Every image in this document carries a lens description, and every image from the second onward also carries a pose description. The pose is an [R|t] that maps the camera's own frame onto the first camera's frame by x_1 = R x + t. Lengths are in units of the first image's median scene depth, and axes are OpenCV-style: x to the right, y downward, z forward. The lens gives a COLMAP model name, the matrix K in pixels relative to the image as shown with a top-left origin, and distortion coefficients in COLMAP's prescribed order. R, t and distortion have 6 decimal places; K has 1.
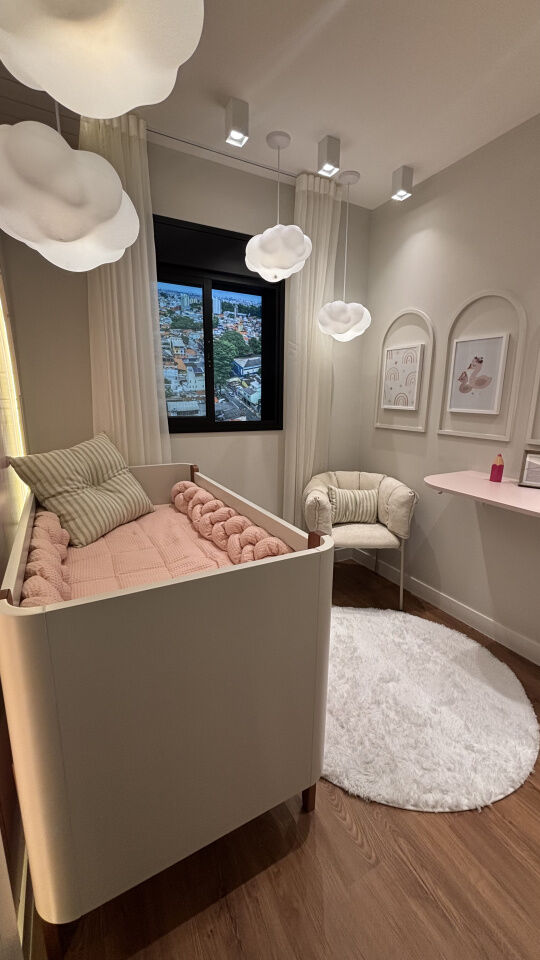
lens RADIAL K [[391.2, 0, 276.7], [0, 391.2, 487.0], [0, 0, 1]] dist [-0.008154, -0.000847]
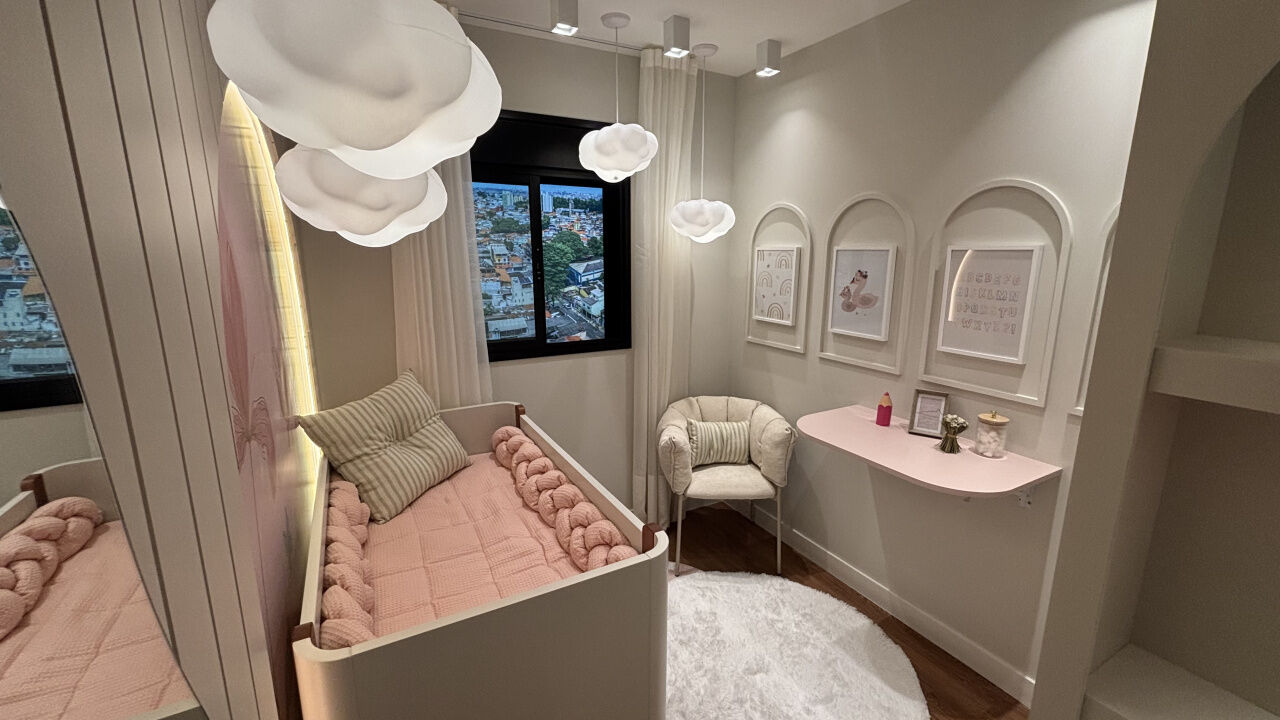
lens RADIAL K [[521.6, 0, 641.6], [0, 521.6, 363.0], [0, 0, 1]] dist [-0.008154, -0.000847]
pose [[0.999911, -0.013270, 0.001495, 0.039730], [0.013298, 0.999690, -0.021049, -0.106983], [-0.001215, 0.021067, 0.999777, -0.089346]]
